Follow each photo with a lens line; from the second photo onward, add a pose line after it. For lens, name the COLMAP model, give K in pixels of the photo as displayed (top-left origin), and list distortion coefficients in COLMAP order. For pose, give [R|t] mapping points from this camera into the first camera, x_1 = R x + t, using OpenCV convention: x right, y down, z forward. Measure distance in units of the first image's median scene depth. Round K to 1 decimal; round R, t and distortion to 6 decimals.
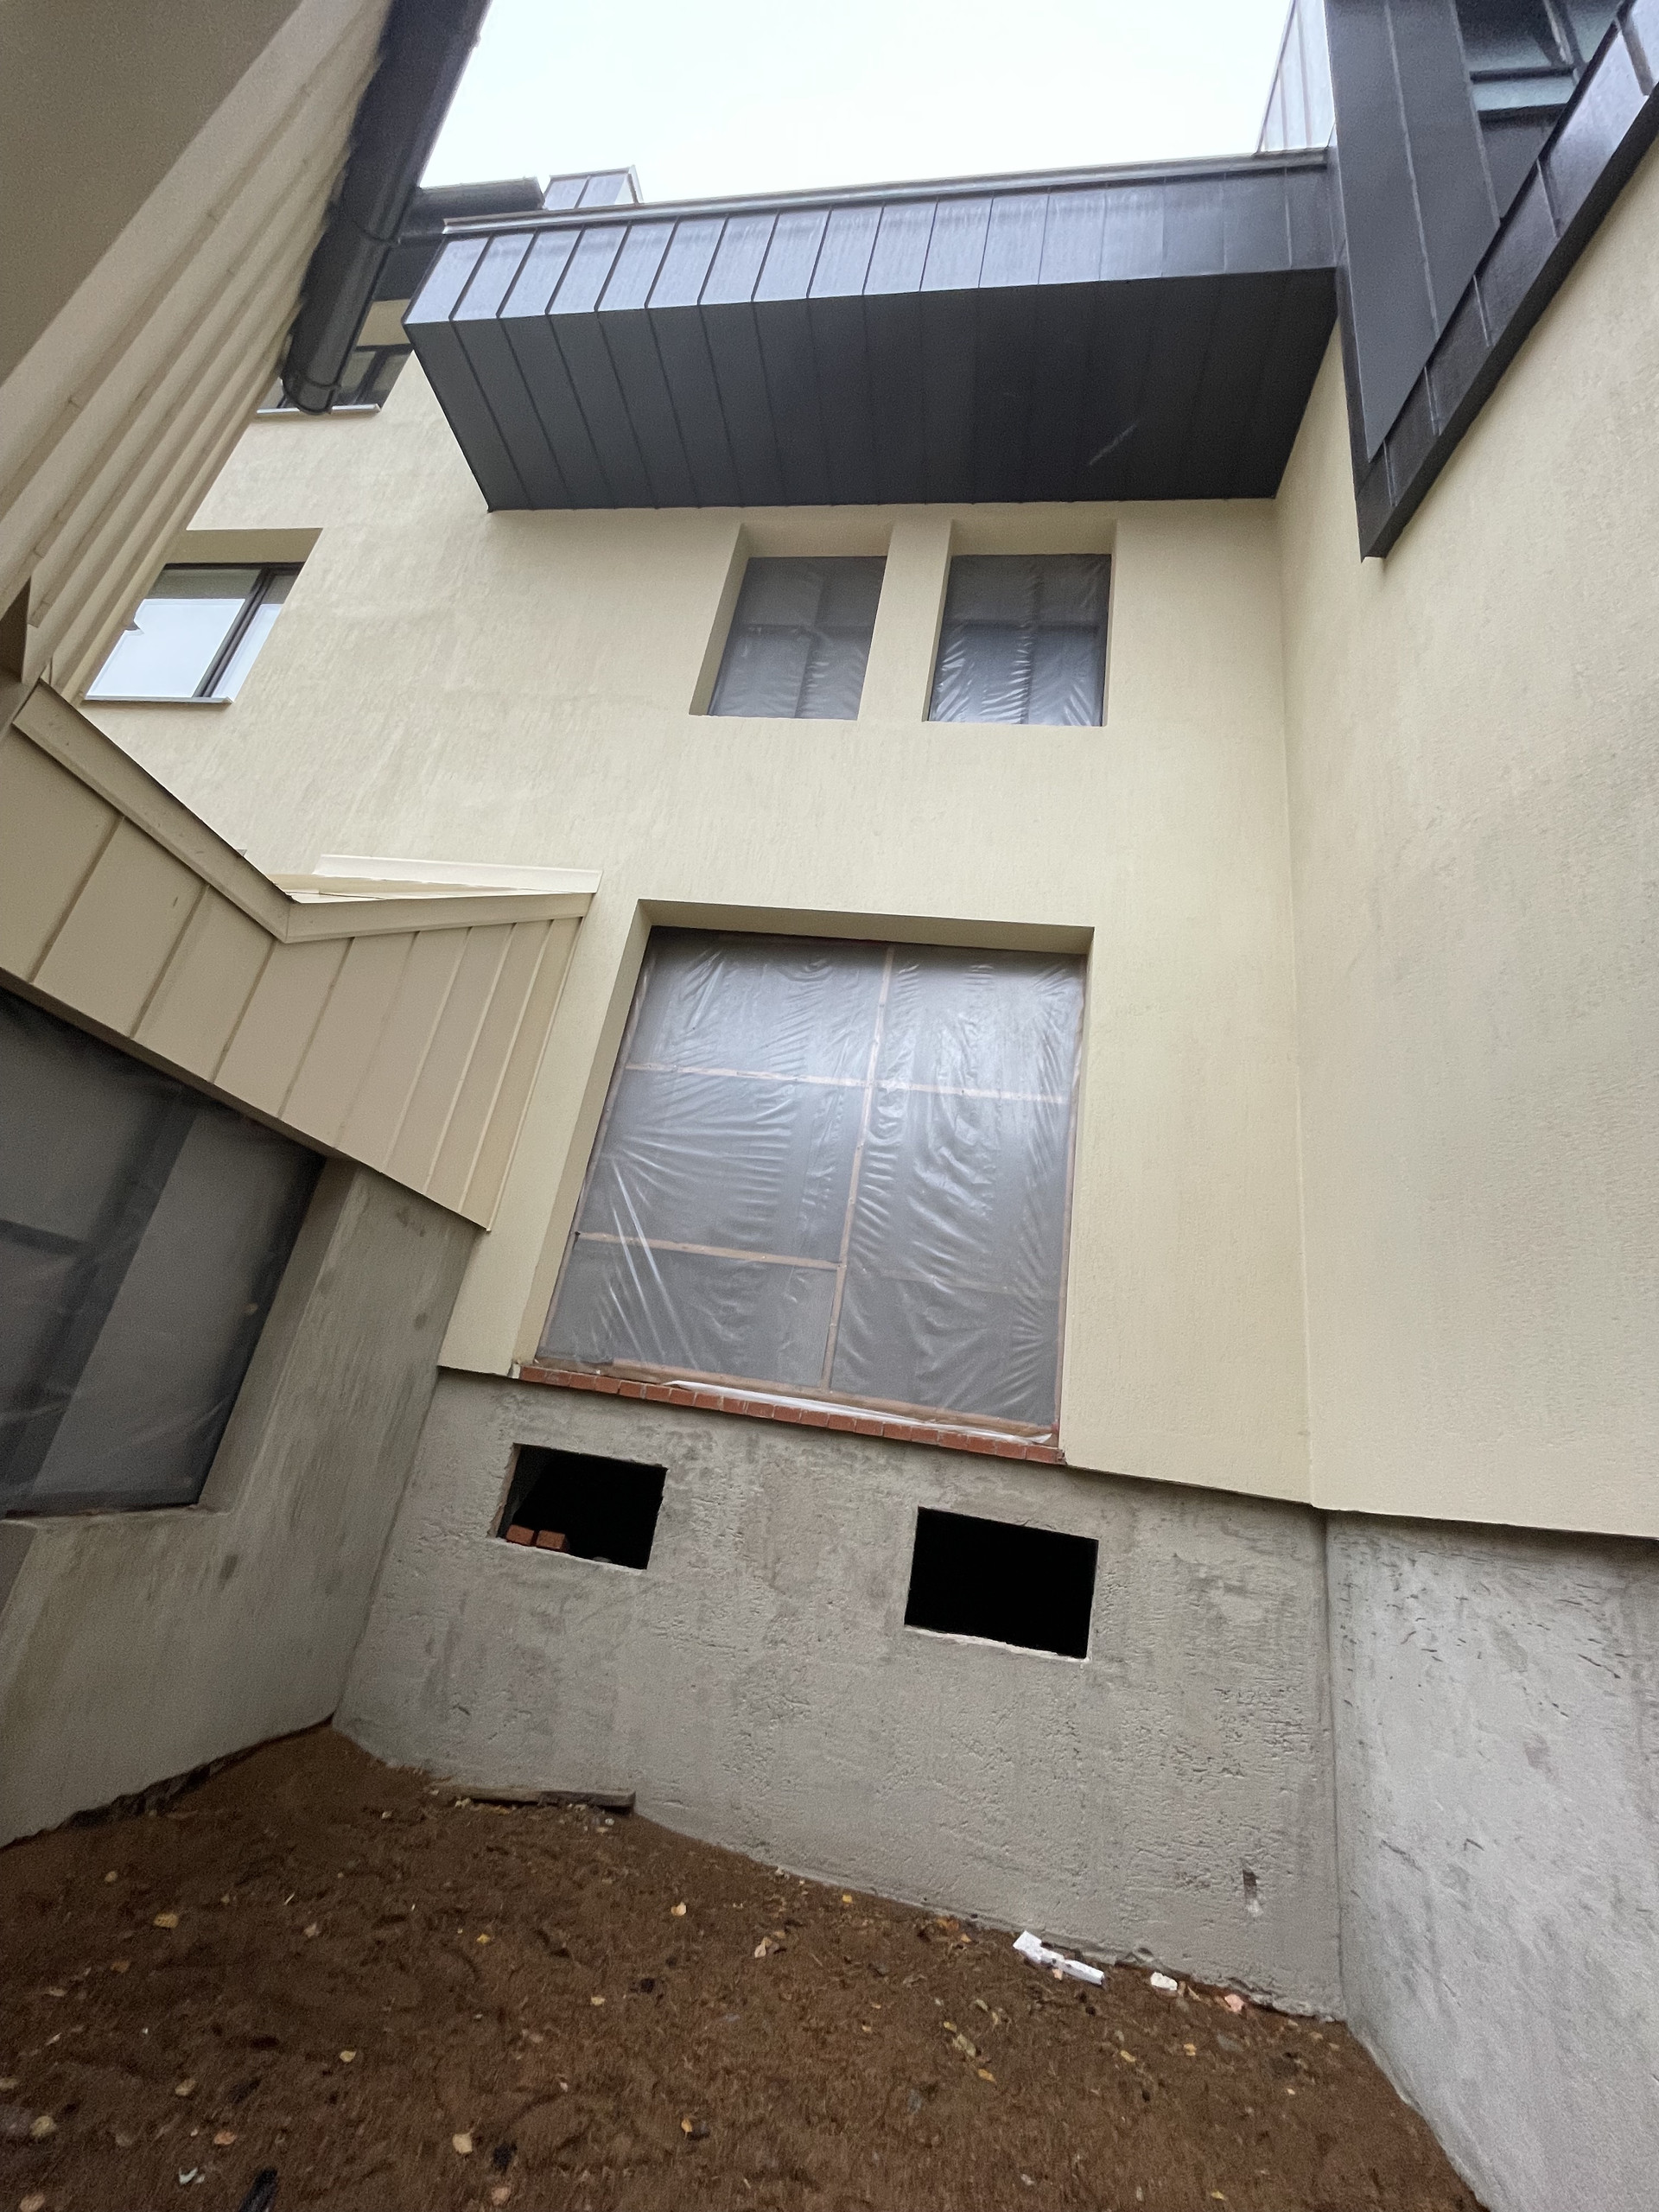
lens RADIAL K [[895.7, 0, 830.8], [0, 895.7, 1108.5], [0, 0, 1]] dist [-0.000847, -0.000650]
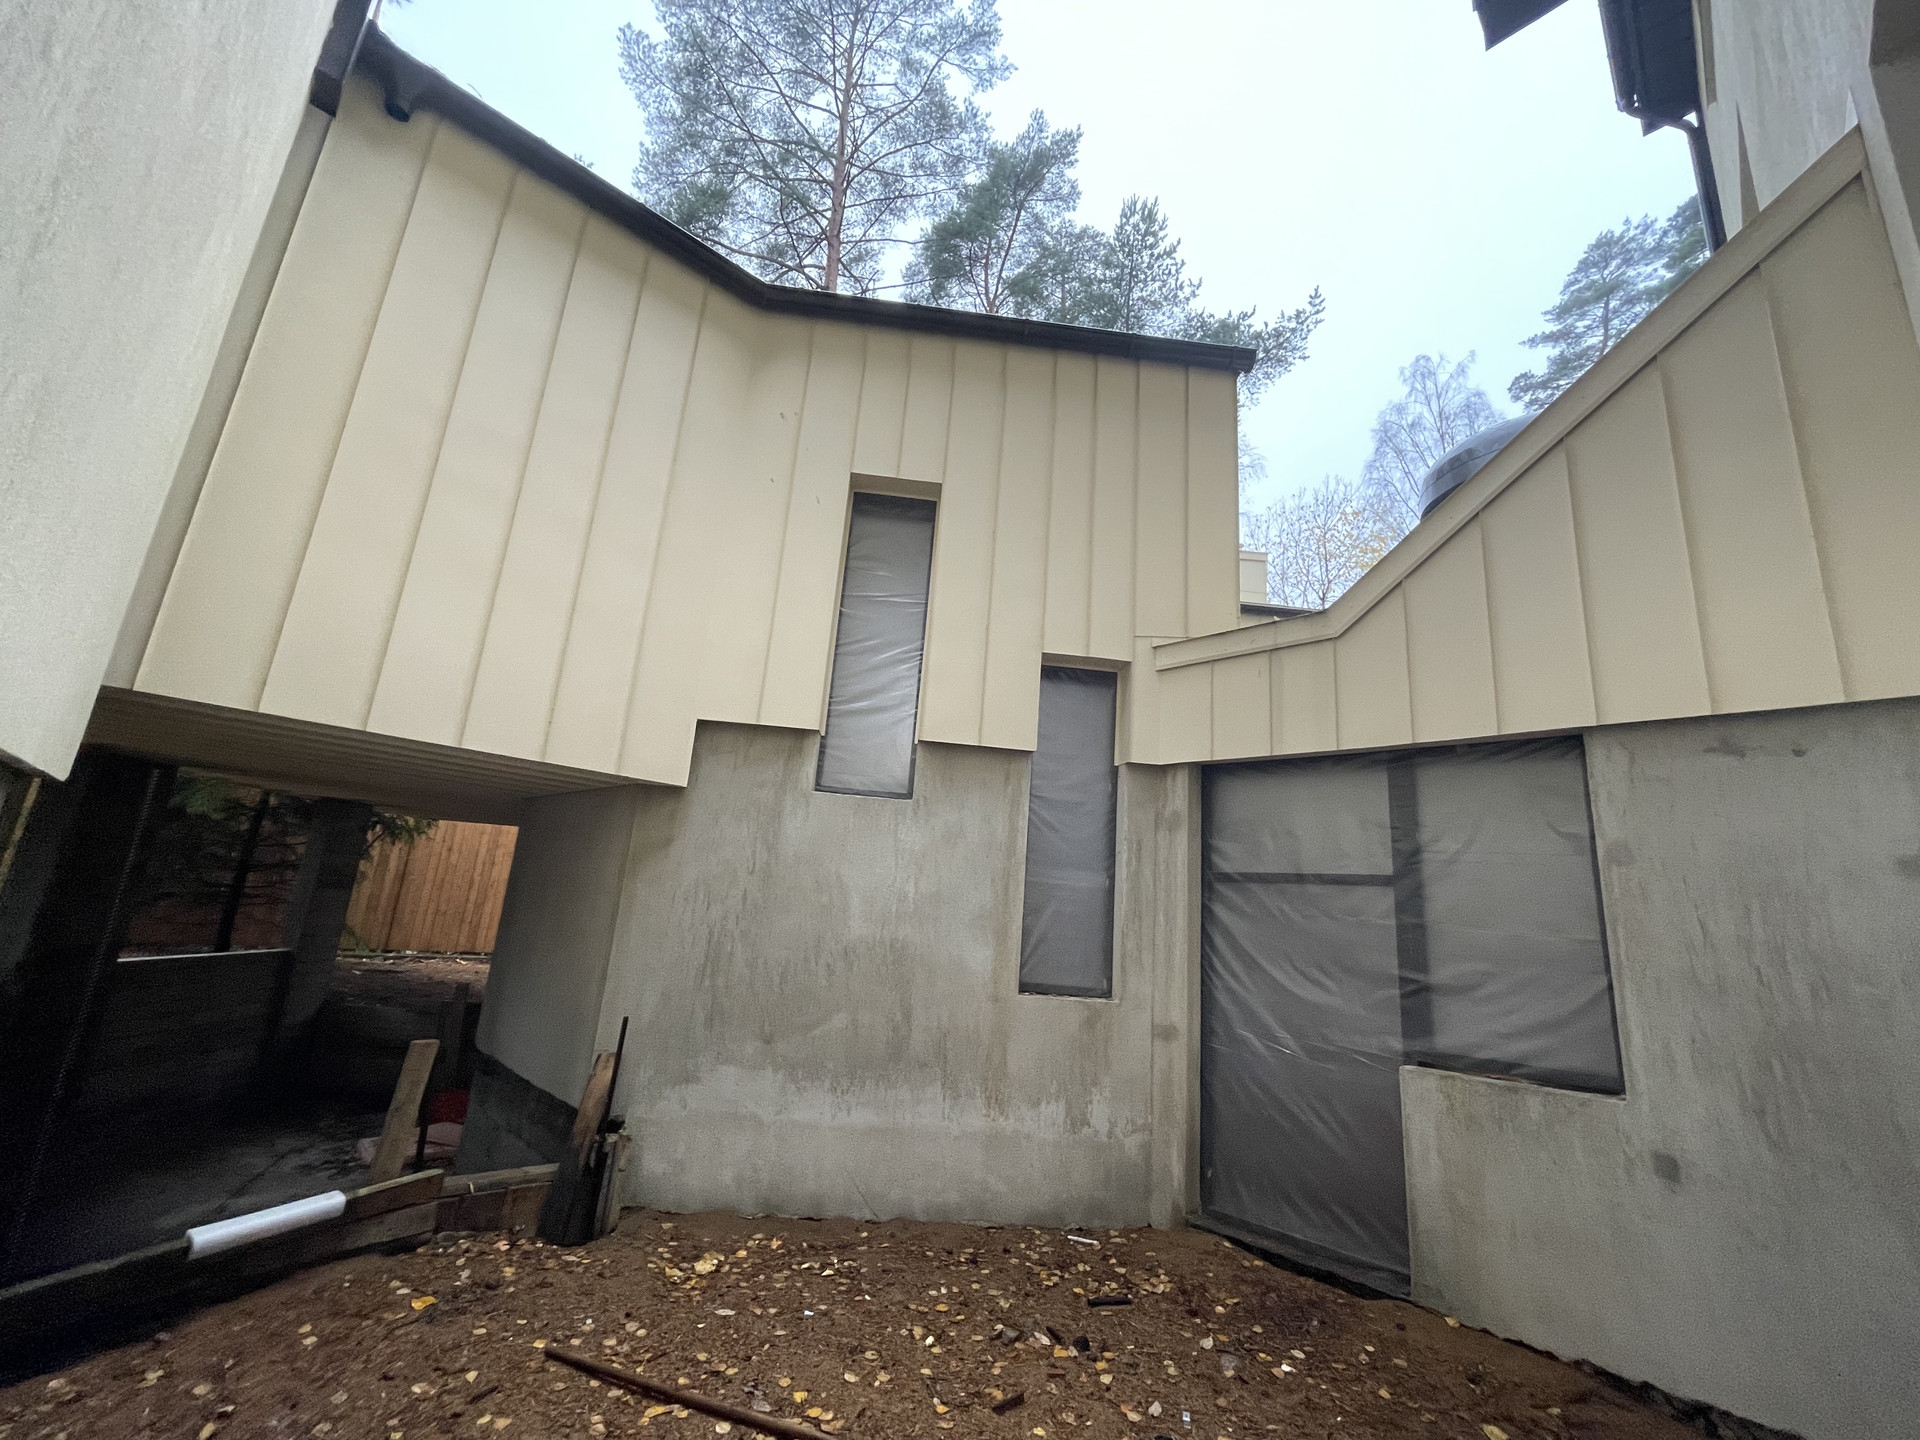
lens RADIAL K [[777.4, 0, 963.6], [0, 777.4, 719.6], [0, 0, 1]] dist [-0.000847, -0.000650]
pose [[-0.595206, -0.382620, -0.706634, 0.410085], [0.128931, 0.822501, -0.553958, 0.395802], [0.793162, -0.420826, -0.440226, 0.796555]]
